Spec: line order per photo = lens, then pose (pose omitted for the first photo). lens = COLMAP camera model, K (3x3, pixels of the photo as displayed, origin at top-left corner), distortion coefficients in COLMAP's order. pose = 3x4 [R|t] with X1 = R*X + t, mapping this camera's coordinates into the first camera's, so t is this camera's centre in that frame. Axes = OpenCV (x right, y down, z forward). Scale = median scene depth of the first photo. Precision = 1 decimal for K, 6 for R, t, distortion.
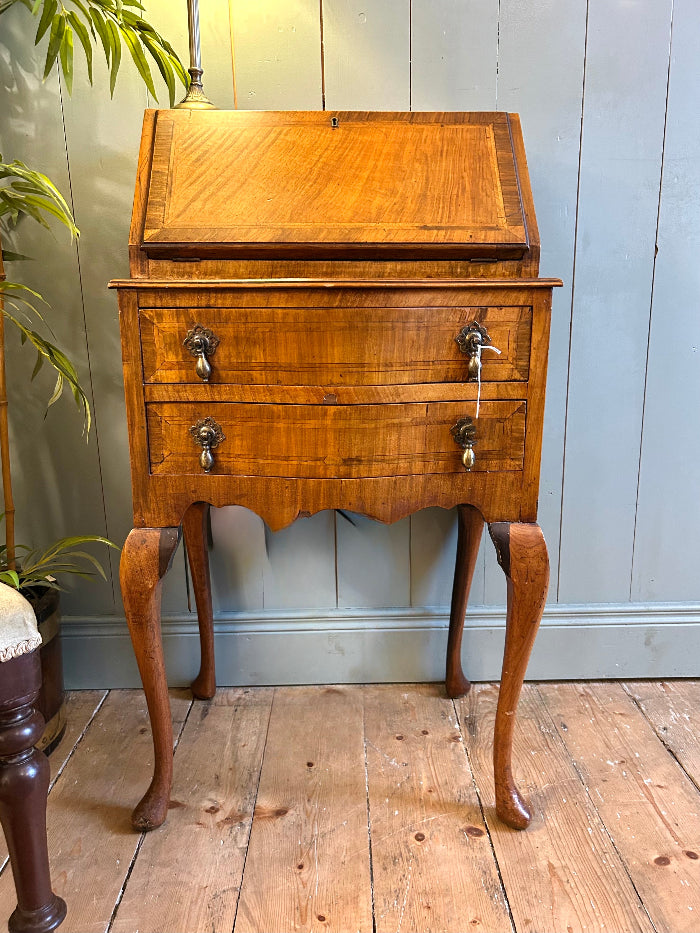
lens RADIAL K [[704.8, 0, 350.6], [0, 704.8, 468.6], [0, 0, 1]] dist [0.062860, -0.093108]
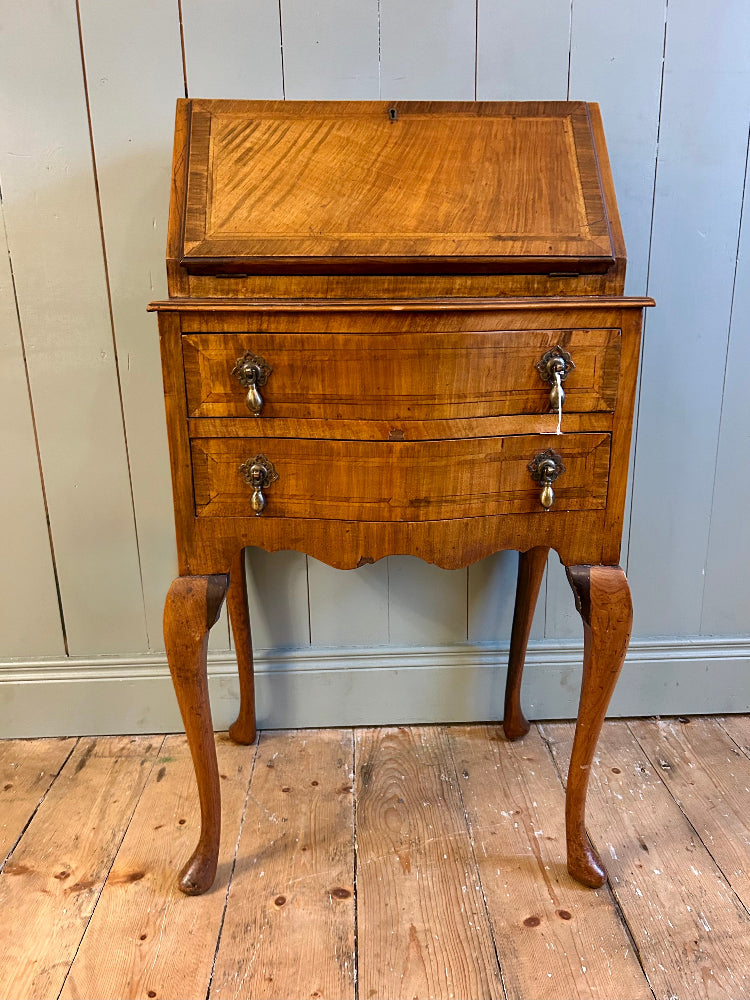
lens RADIAL K [[755.4, 0, 380.0], [0, 755.4, 505.4], [0, 0, 1]] dist [0.062860, -0.093108]
pose [[0.999889, -0.007426, 0.012929, -0.058341], [0.006748, 0.998640, 0.051702, -0.054025], [-0.013295, -0.051609, 0.998579, 0.029924]]
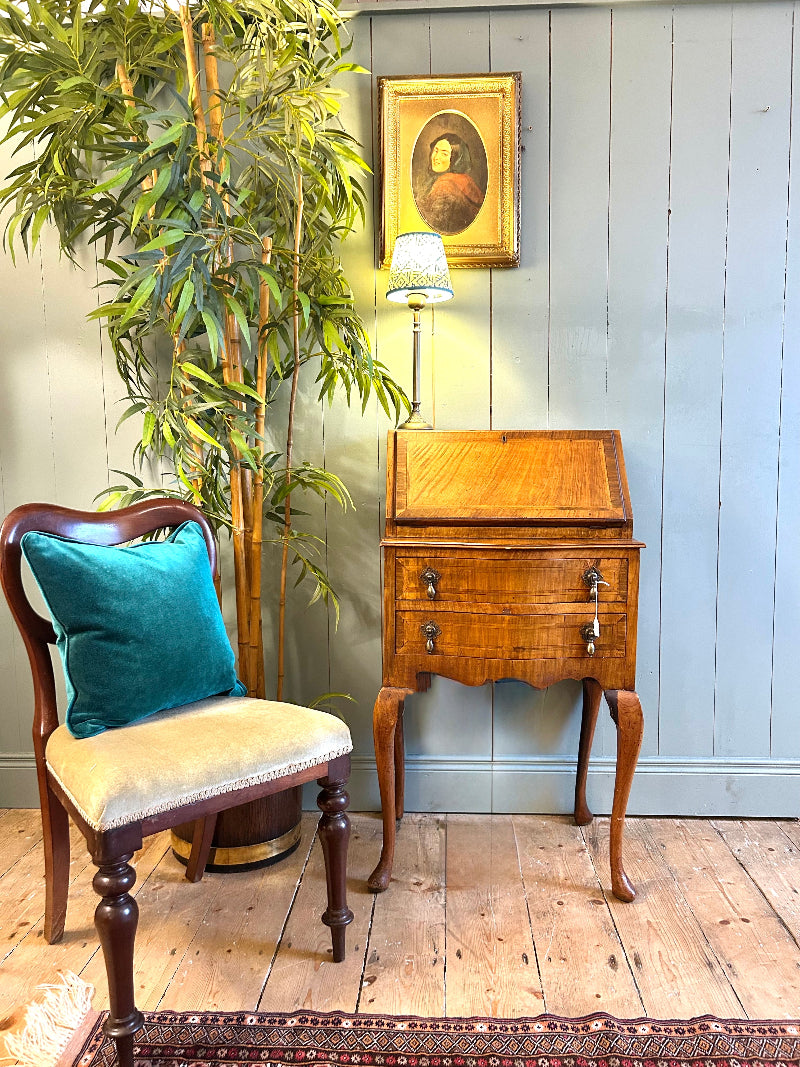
lens RADIAL K [[806.0, 0, 393.5], [0, 806.0, 538.6], [0, 0, 1]] dist [0.062860, -0.093108]
pose [[0.997401, 0.011522, -0.071123, -0.151191], [-0.020468, 0.991772, -0.126369, -0.020703], [0.069082, 0.127496, 0.989430, -0.883693]]
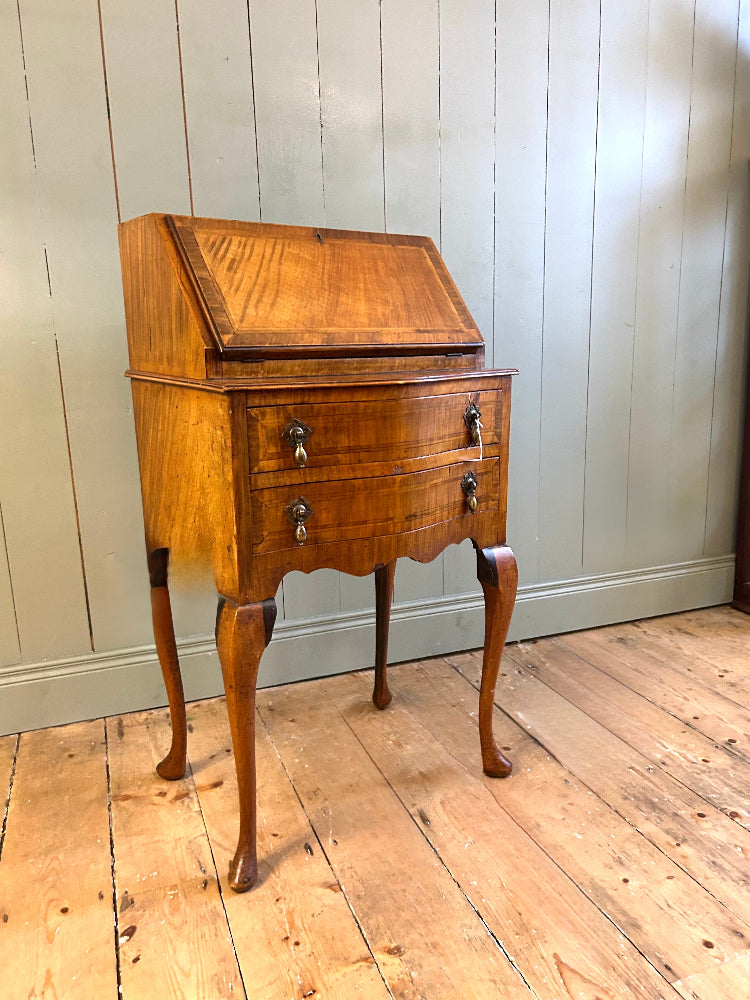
lens RADIAL K [[755.4, 0, 382.7], [0, 755.4, 513.3], [0, 0, 1]] dist [0.062860, -0.093108]
pose [[0.829276, -0.135212, 0.542235, -0.729489], [0.138112, 0.989777, 0.035587, -0.068611], [-0.541503, 0.045378, 0.839473, -0.104115]]
